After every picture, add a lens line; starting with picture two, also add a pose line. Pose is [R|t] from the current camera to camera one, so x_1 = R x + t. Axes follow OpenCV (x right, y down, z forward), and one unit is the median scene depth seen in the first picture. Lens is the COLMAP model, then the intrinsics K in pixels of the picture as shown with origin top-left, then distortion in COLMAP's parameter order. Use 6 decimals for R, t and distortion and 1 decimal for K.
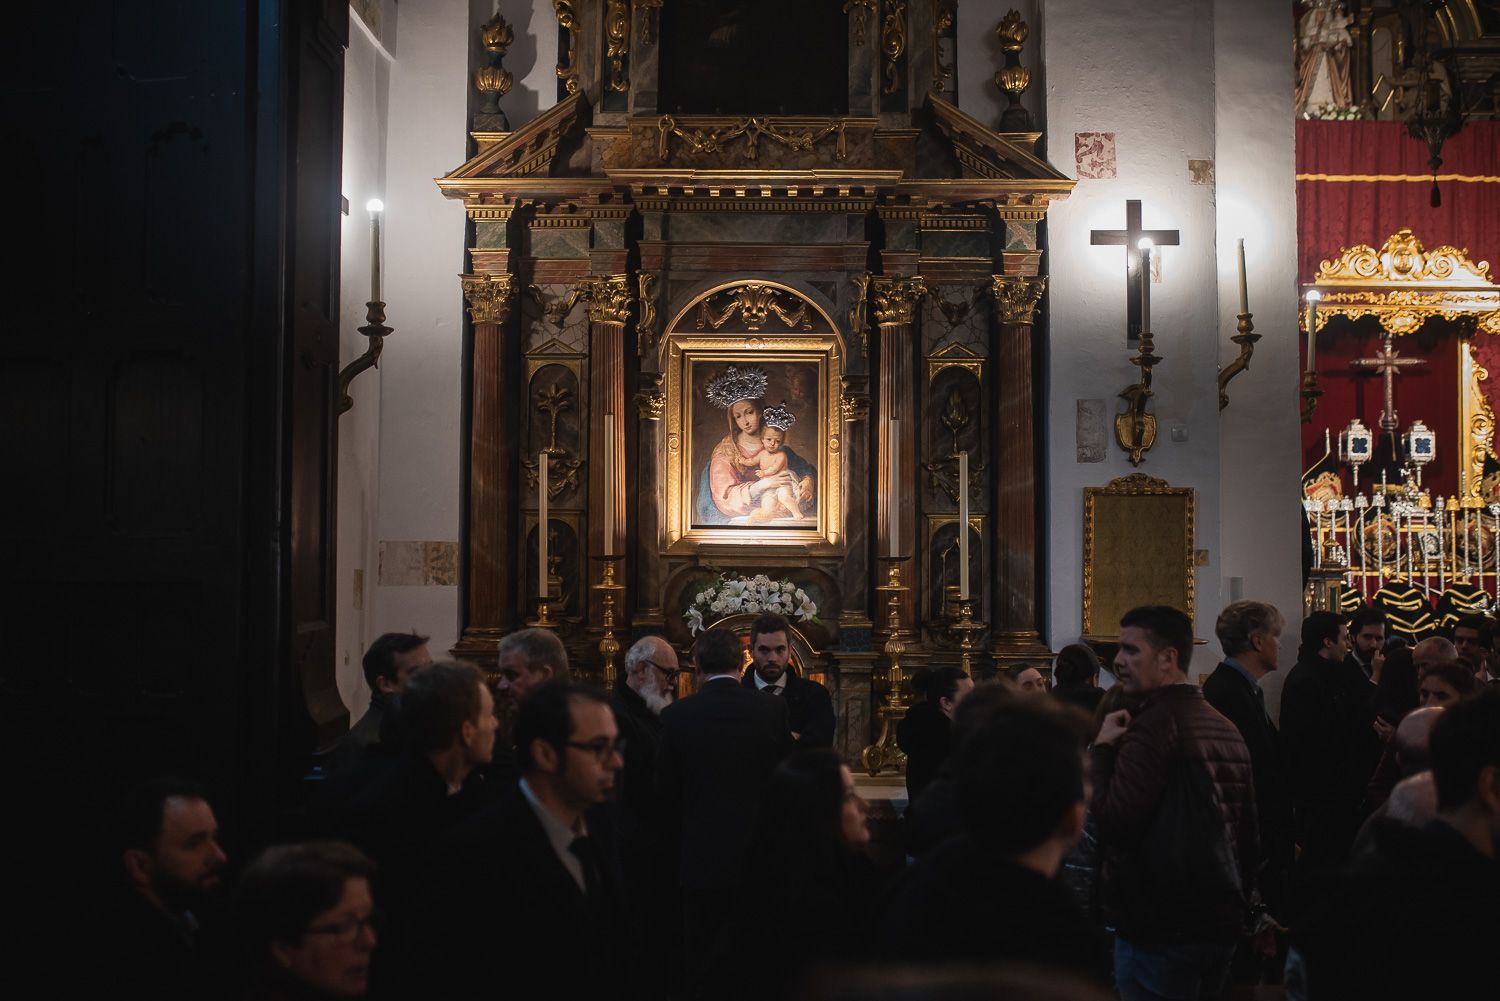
lens RADIAL K [[1373.2, 0, 750.0], [0, 1373.2, 500.5], [0, 0, 1]] dist [-0.055833, 0.019200]
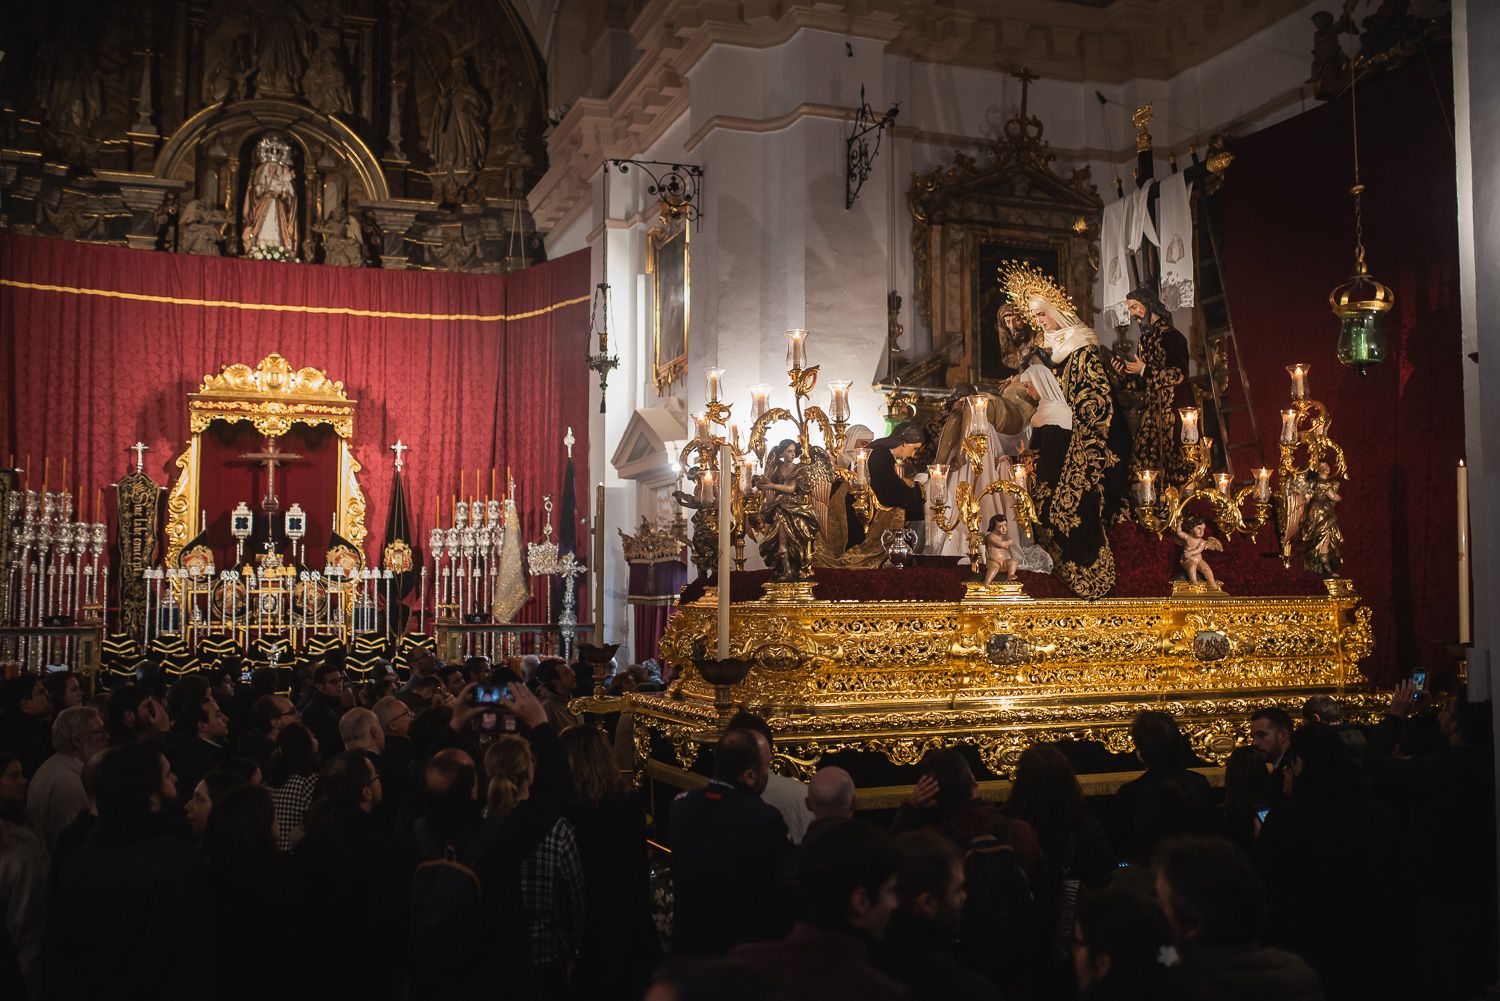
lens RADIAL K [[1373.2, 0, 750.0], [0, 1373.2, 500.5], [0, 0, 1]] dist [-0.055833, 0.019200]
pose [[0.914422, 0.013480, 0.404538, 0.365795], [-0.002371, 0.999607, -0.027949, -0.027184], [-0.404756, 0.024598, 0.914094, -0.335061]]
